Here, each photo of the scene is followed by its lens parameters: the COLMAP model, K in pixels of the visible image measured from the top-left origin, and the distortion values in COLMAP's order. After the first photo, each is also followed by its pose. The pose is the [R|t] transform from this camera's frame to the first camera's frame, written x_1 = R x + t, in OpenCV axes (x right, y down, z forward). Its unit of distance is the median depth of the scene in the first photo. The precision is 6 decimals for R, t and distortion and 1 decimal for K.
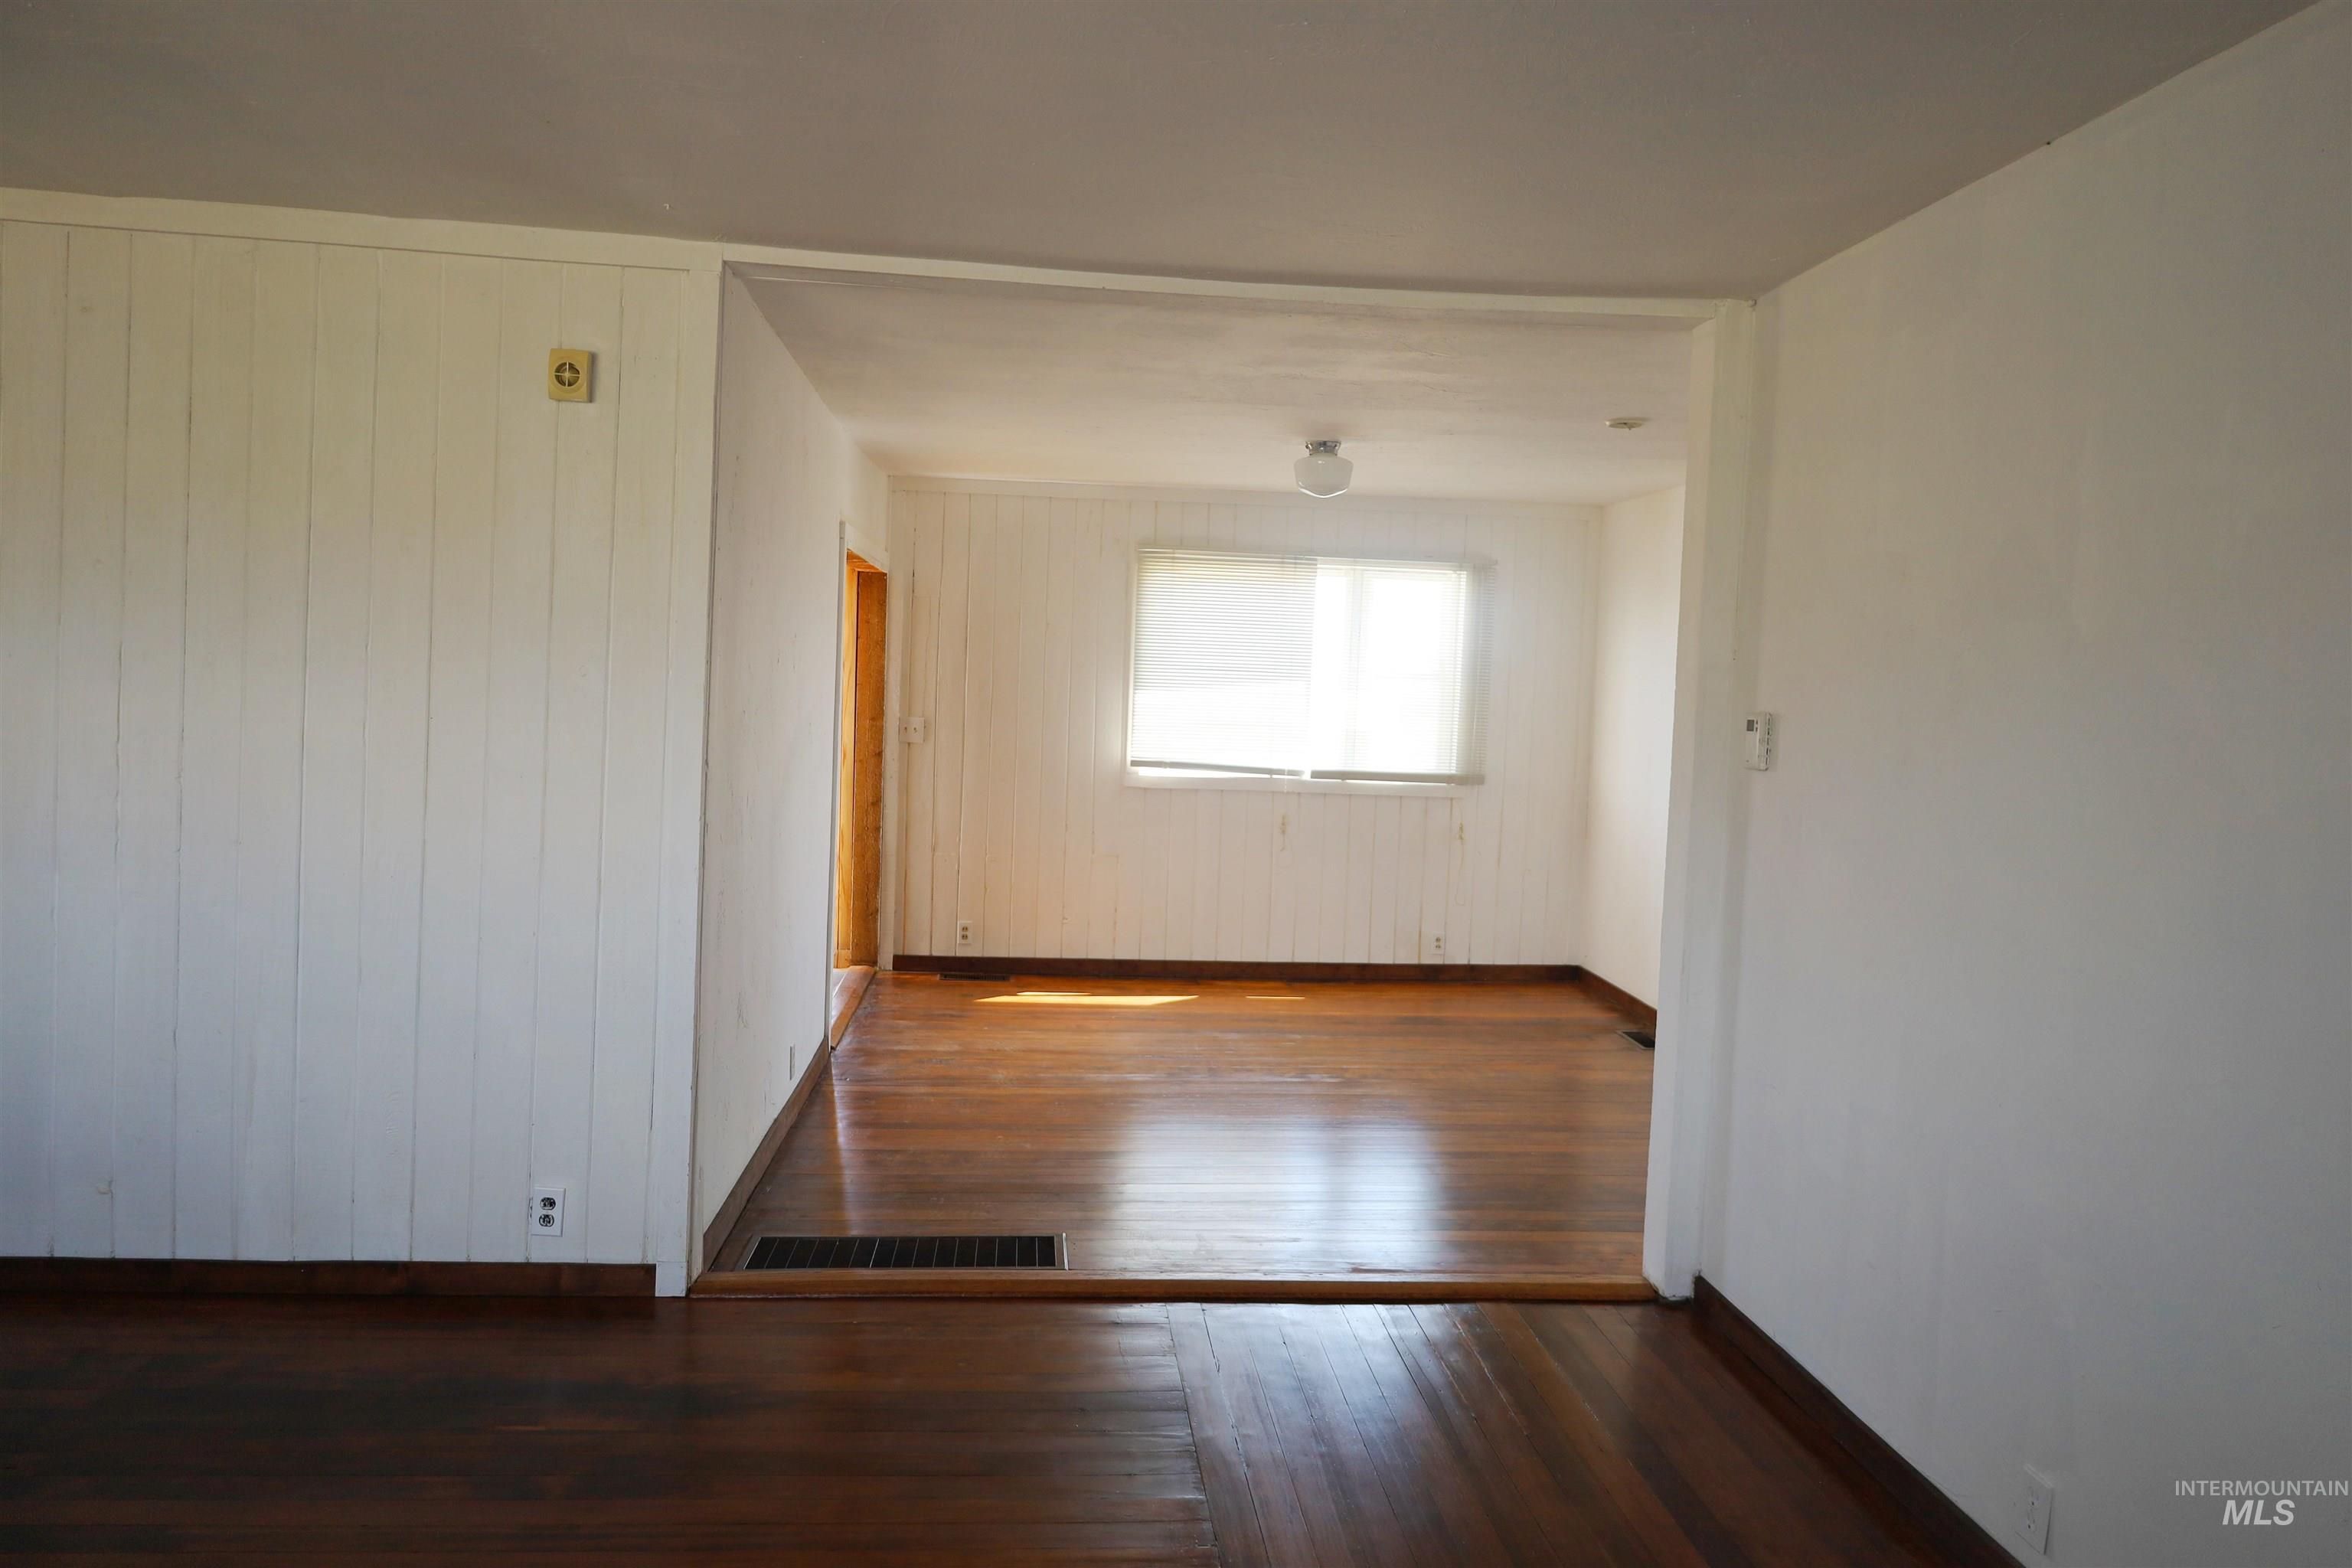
lens RADIAL K [[1585.7, 0, 1178.9], [0, 1585.7, 781.7], [0, 0, 1]] dist [-0.011792, 0.003119]
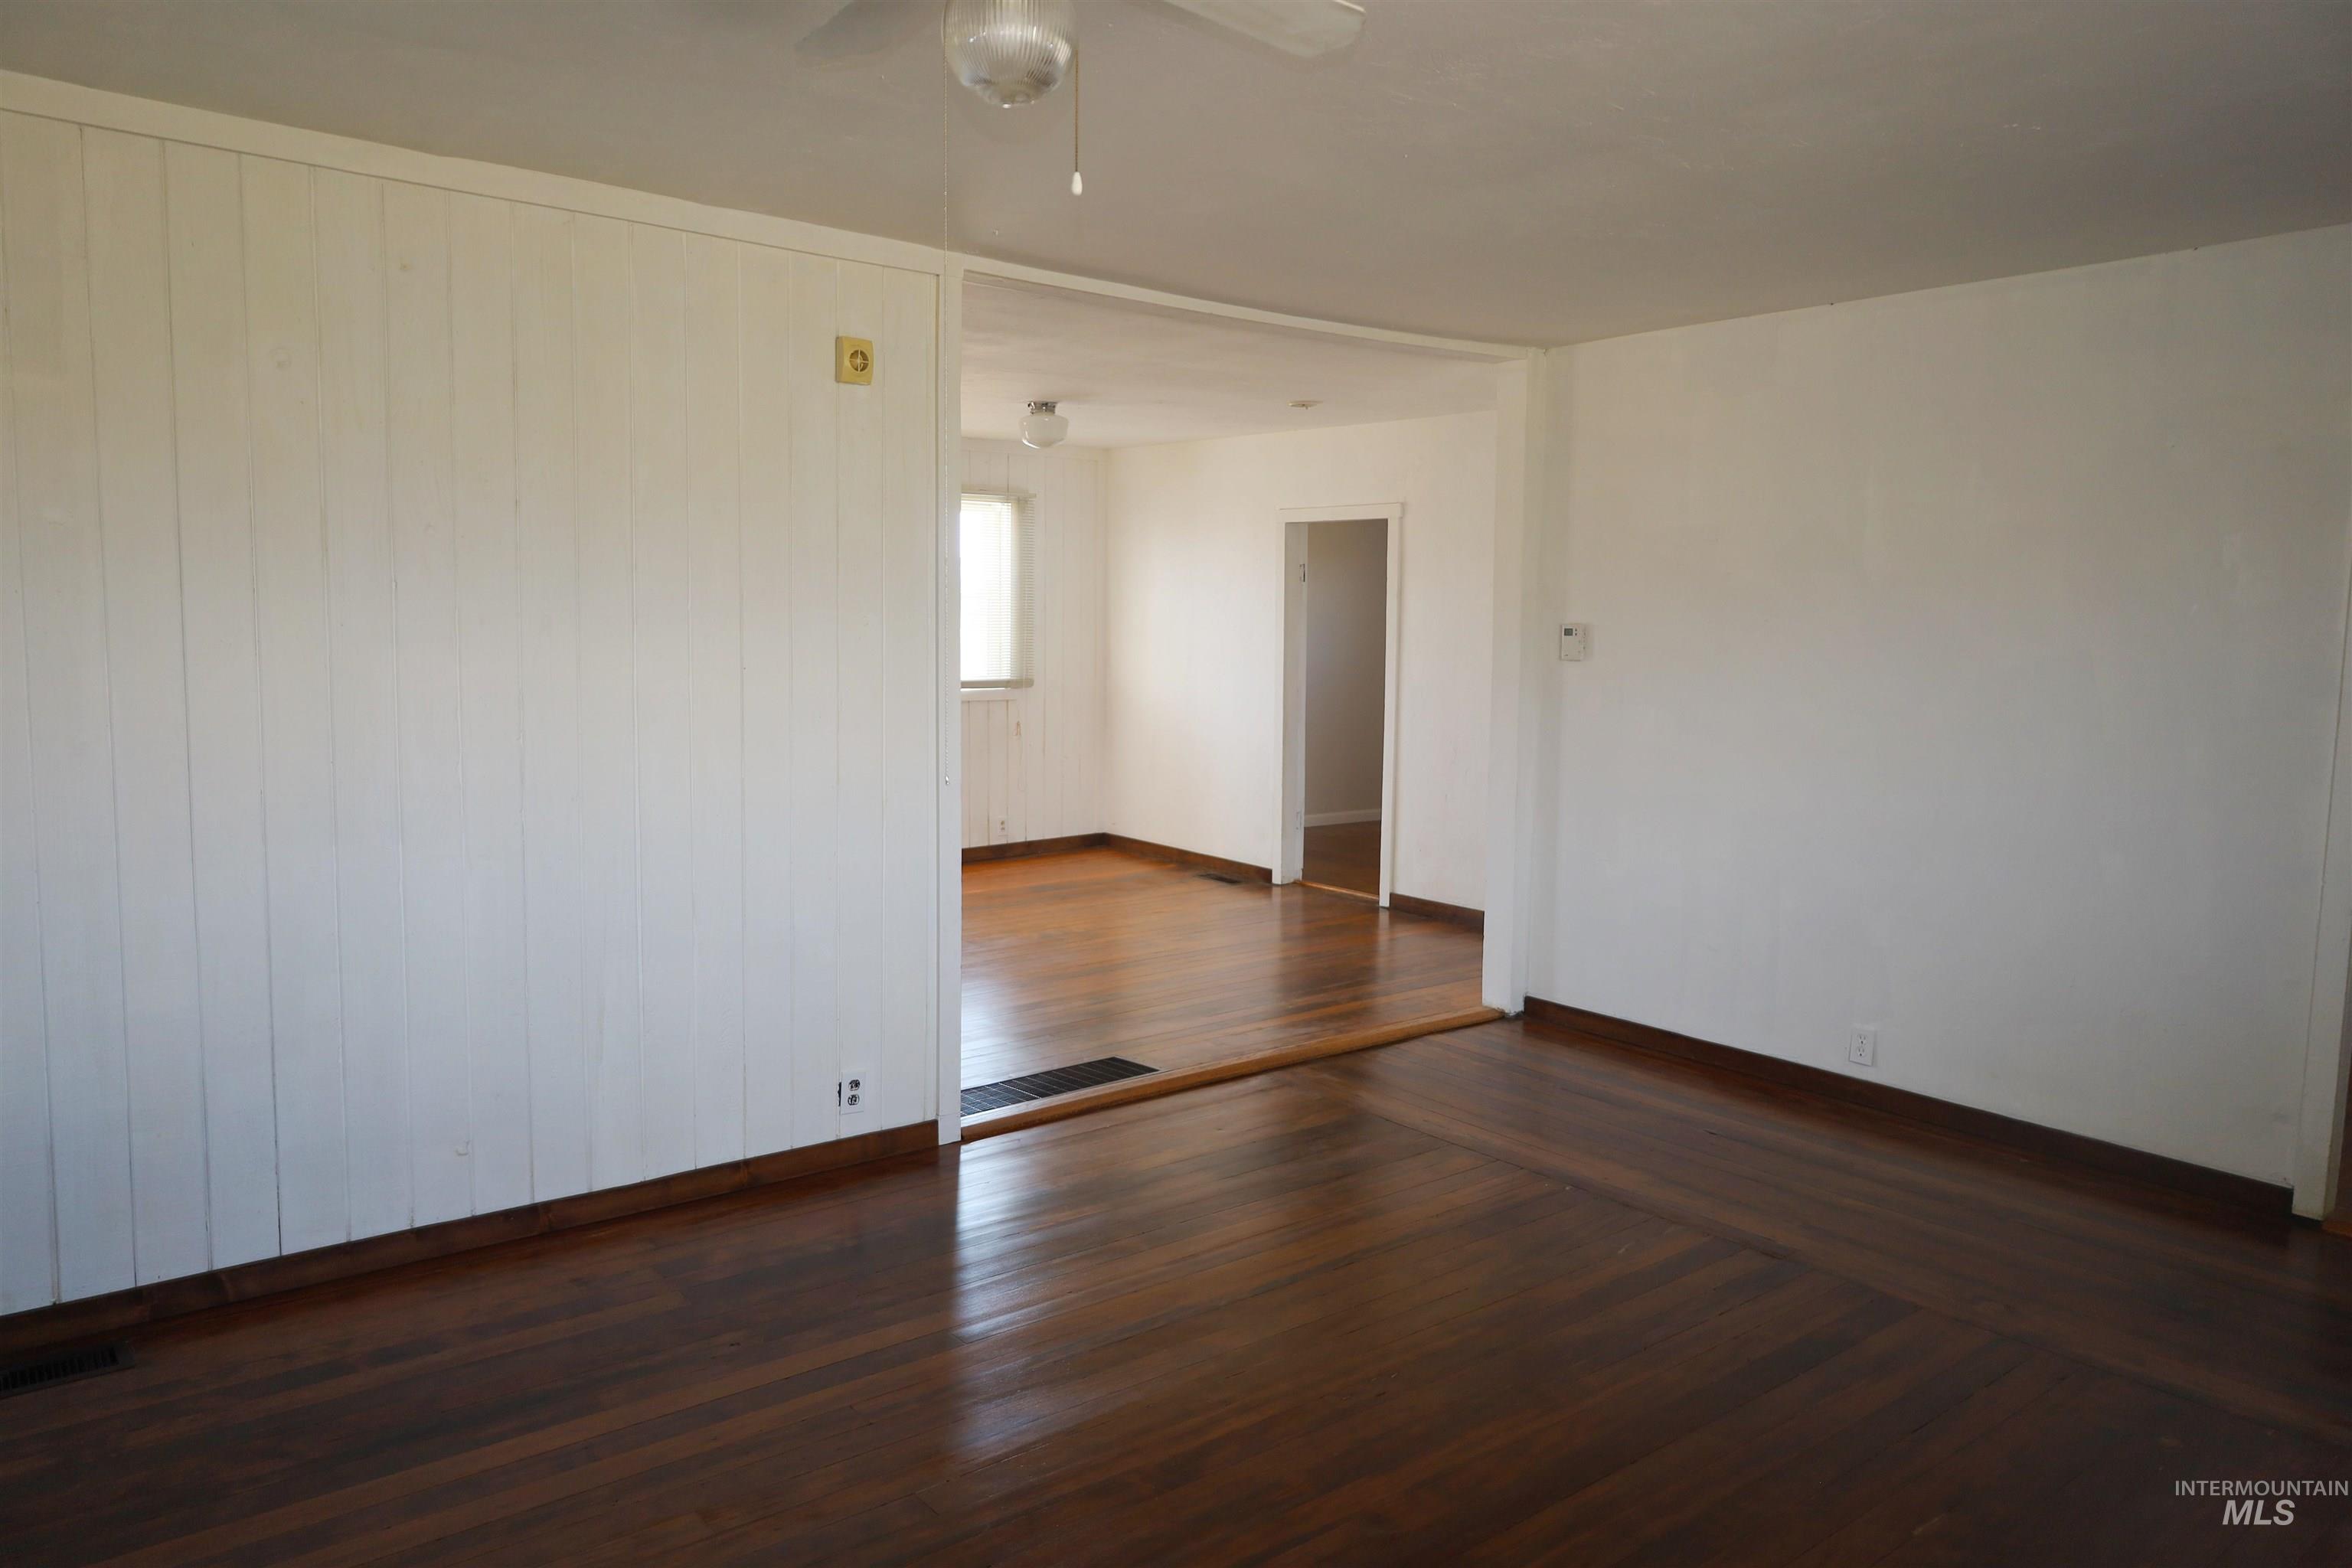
lens RADIAL K [[1585.7, 0, 1178.0], [0, 1585.7, 781.2], [0, 0, 1]] dist [-0.011792, 0.003119]
pose [[0.835240, -0.086540, 0.543034, -0.745703], [0.052938, 0.995606, 0.077240, -0.028209], [-0.547332, -0.035766, 0.836151, -0.080849]]
